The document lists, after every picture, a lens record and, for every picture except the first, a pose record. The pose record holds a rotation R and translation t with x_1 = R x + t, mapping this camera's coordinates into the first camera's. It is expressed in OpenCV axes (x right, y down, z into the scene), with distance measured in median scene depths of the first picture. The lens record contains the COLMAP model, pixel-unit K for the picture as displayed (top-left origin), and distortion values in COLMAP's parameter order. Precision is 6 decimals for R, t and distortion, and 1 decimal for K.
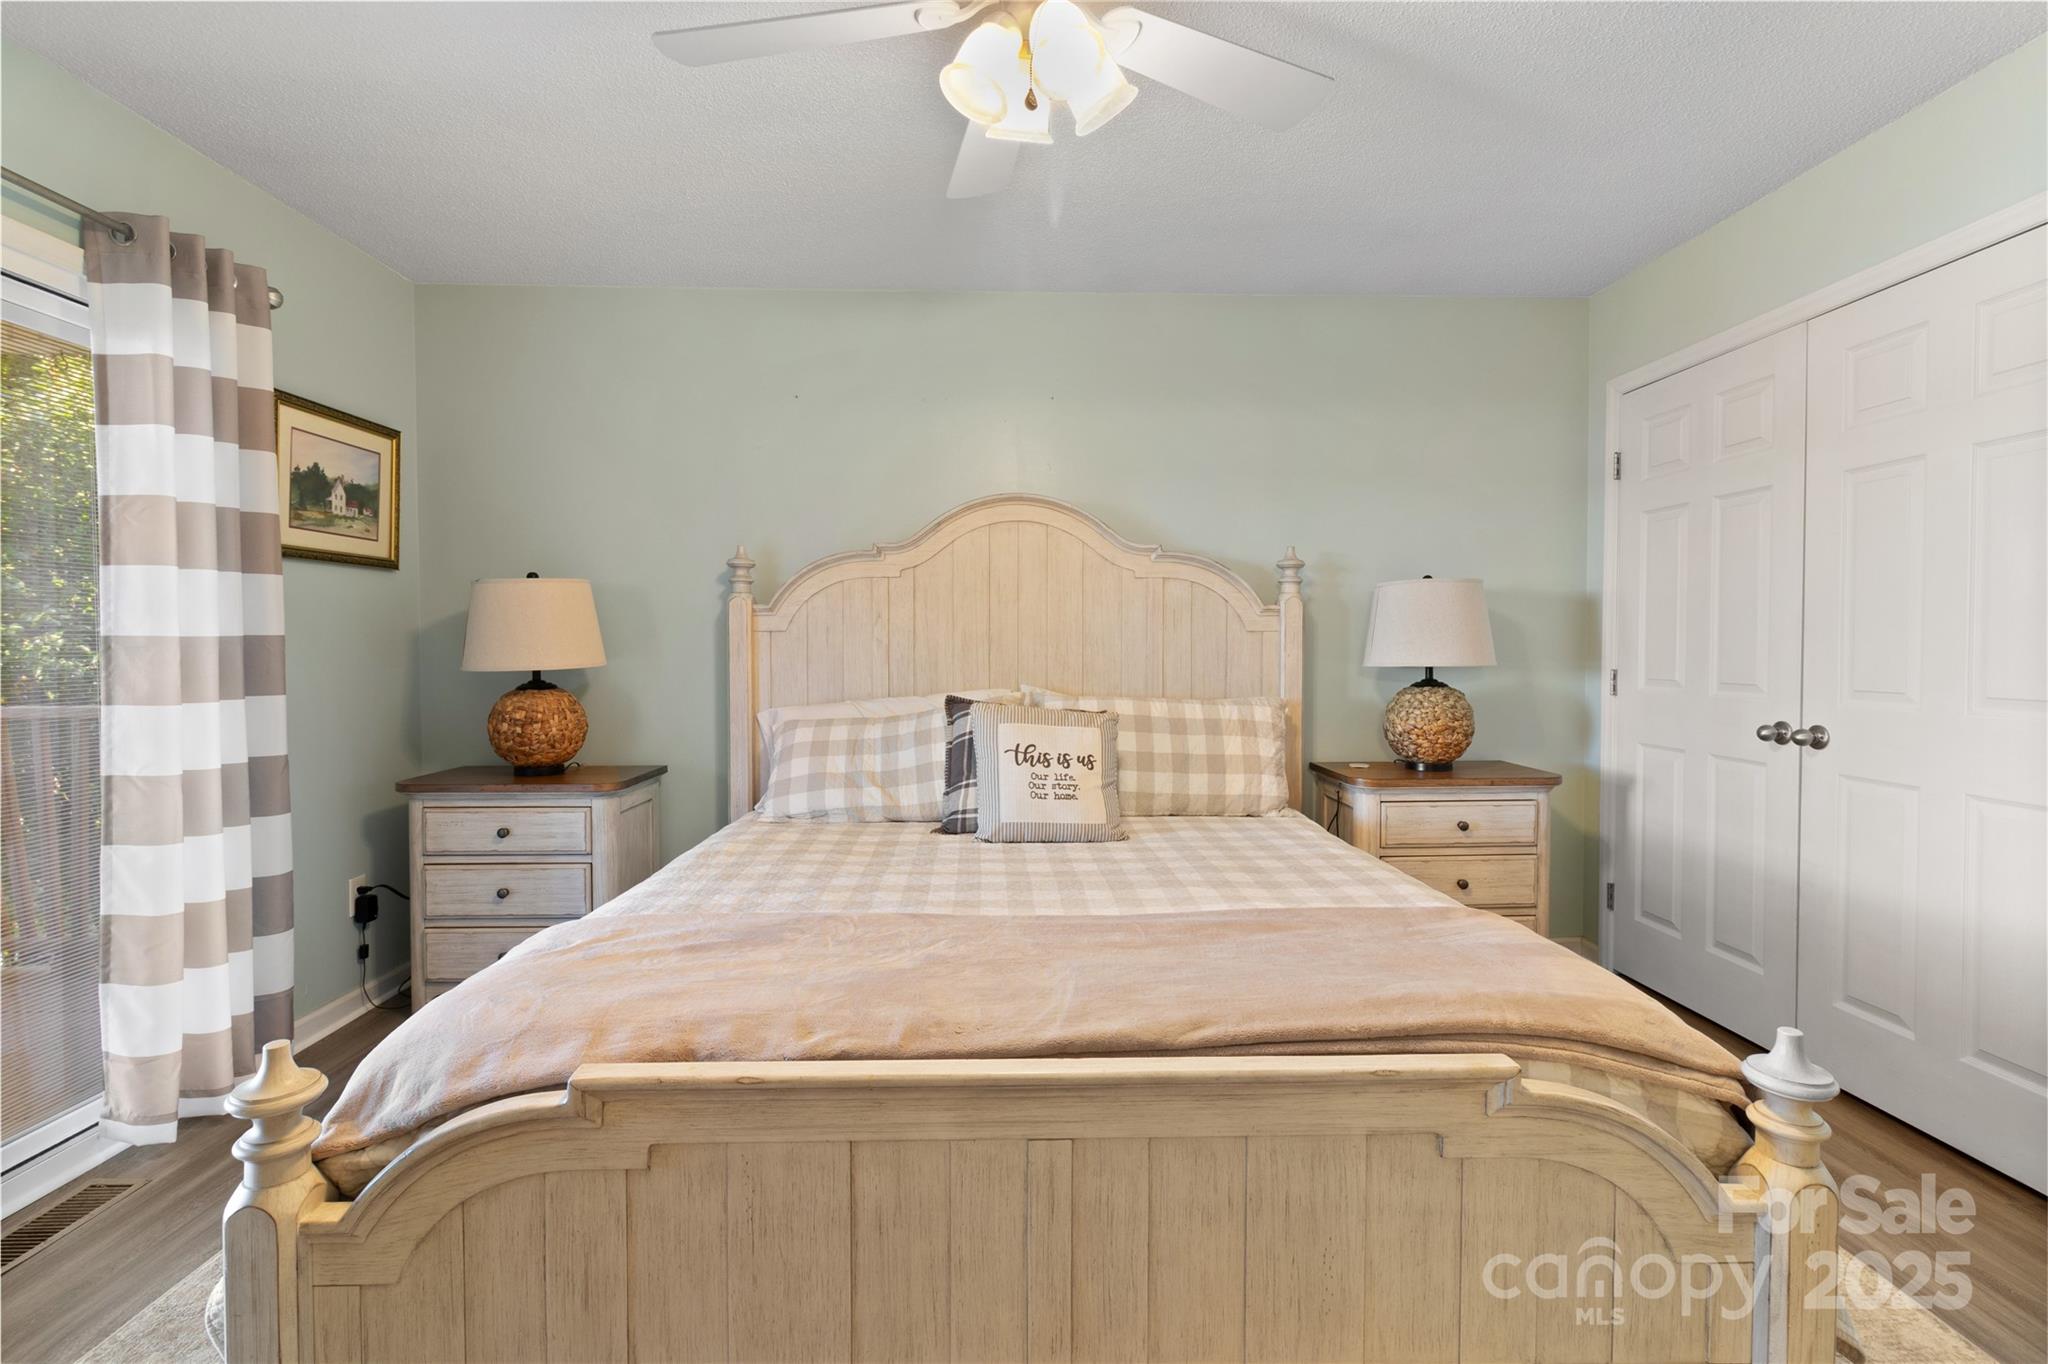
lens RADIAL K [[963.2, 0, 1015.9], [0, 963.2, 680.0], [0, 0, 1]] dist [0.000449, 0.001130]
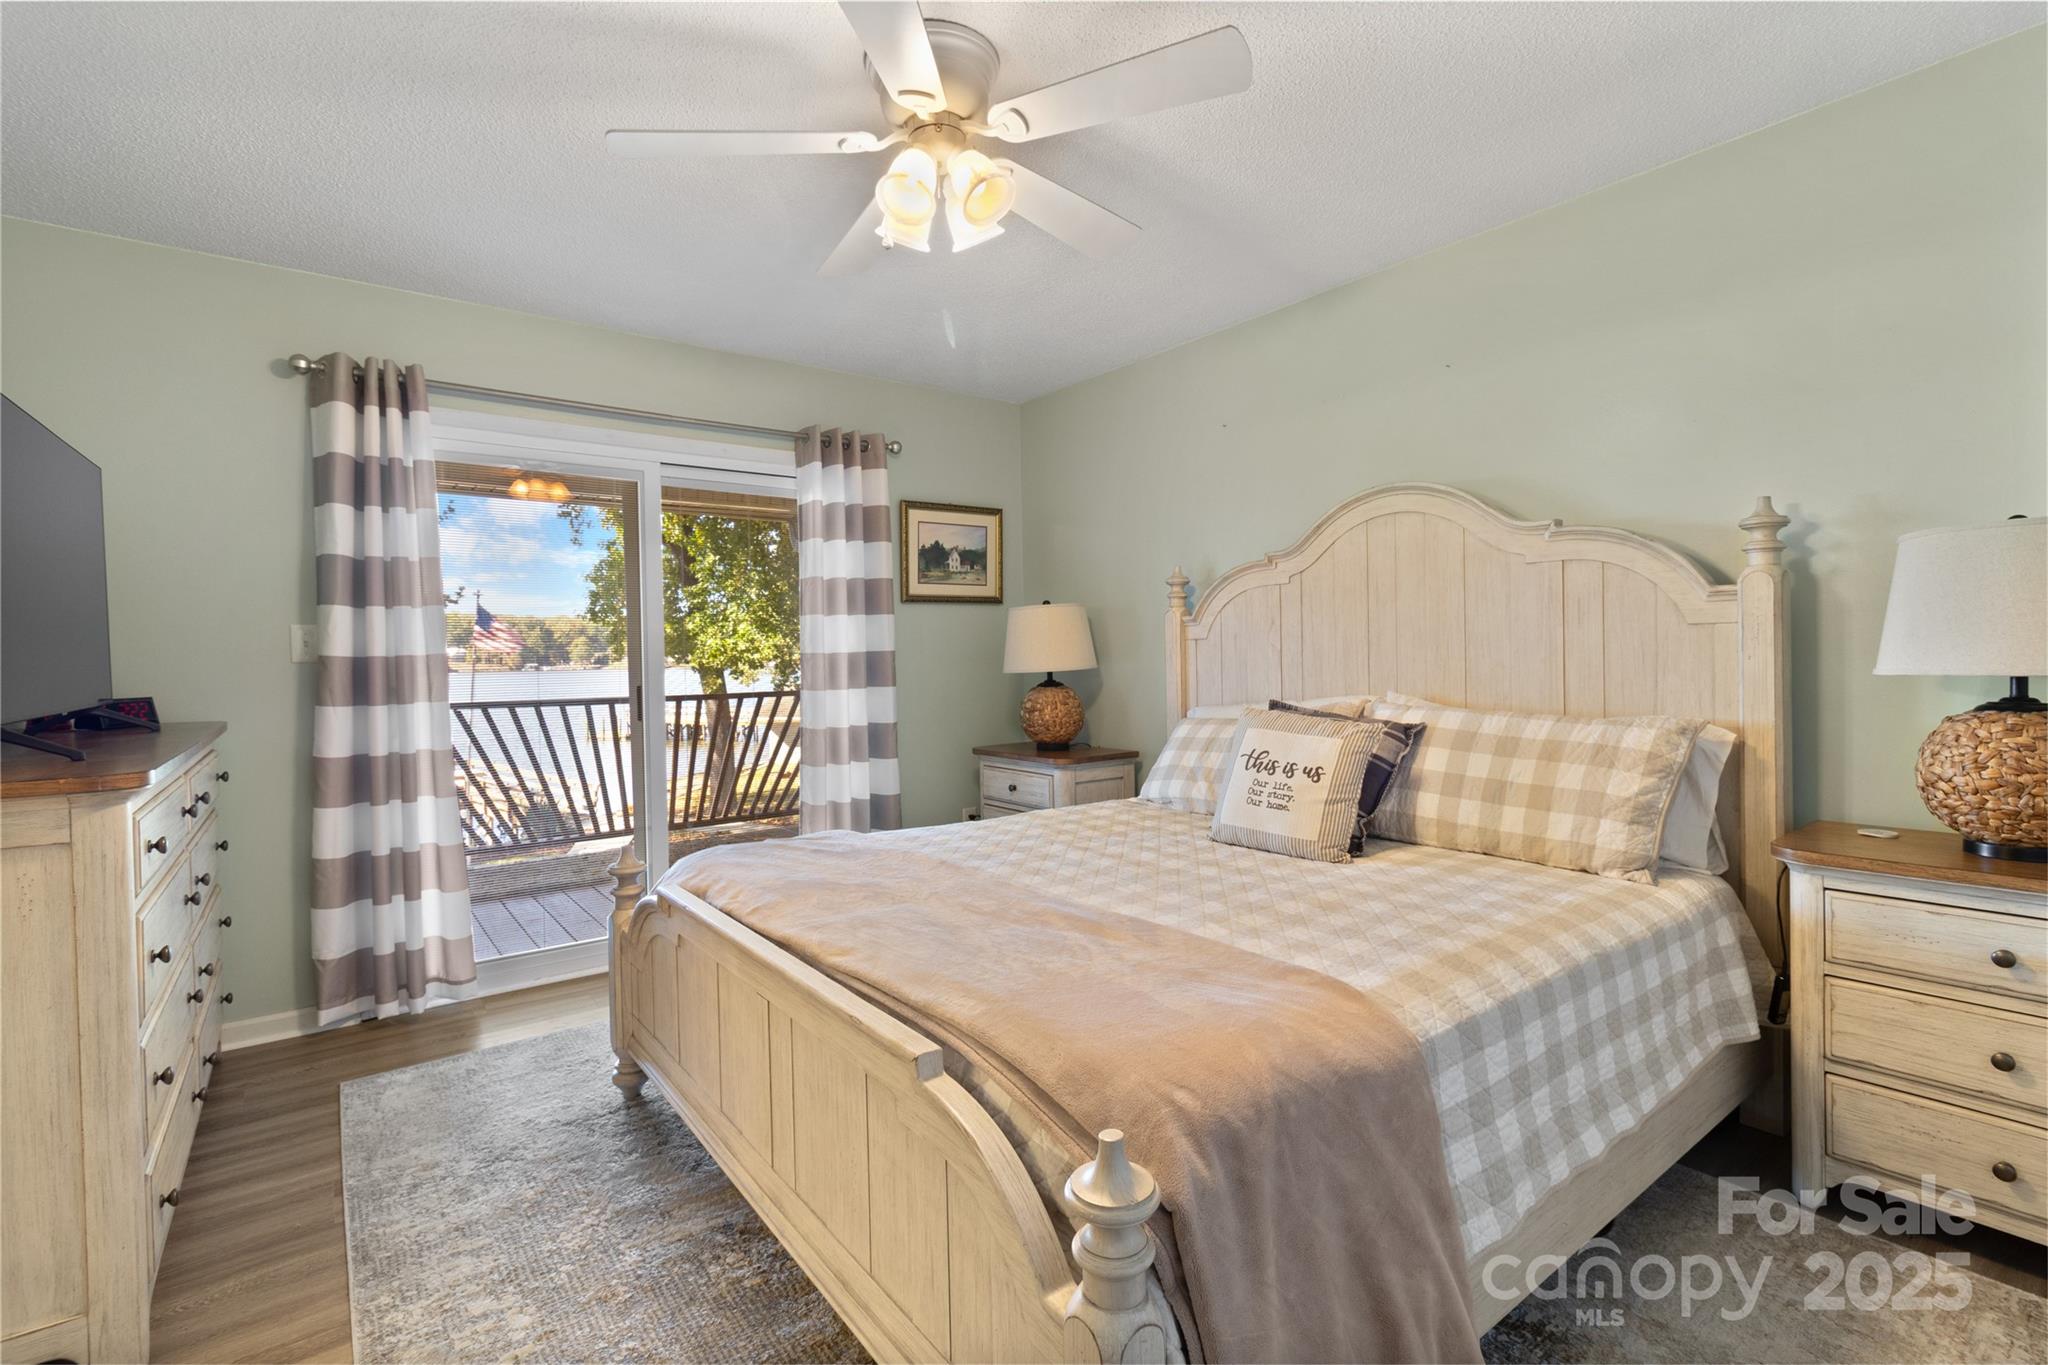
lens RADIAL K [[963.2, 0, 1022.2], [0, 963.2, 674.3], [0, 0, 1]] dist [0.000449, 0.001130]
pose [[0.564550, 0.007546, -0.825365, 0.633990], [-0.014114, 0.999900, -0.000512, -0.006940], [0.825278, 0.011938, 0.564600, 0.215760]]
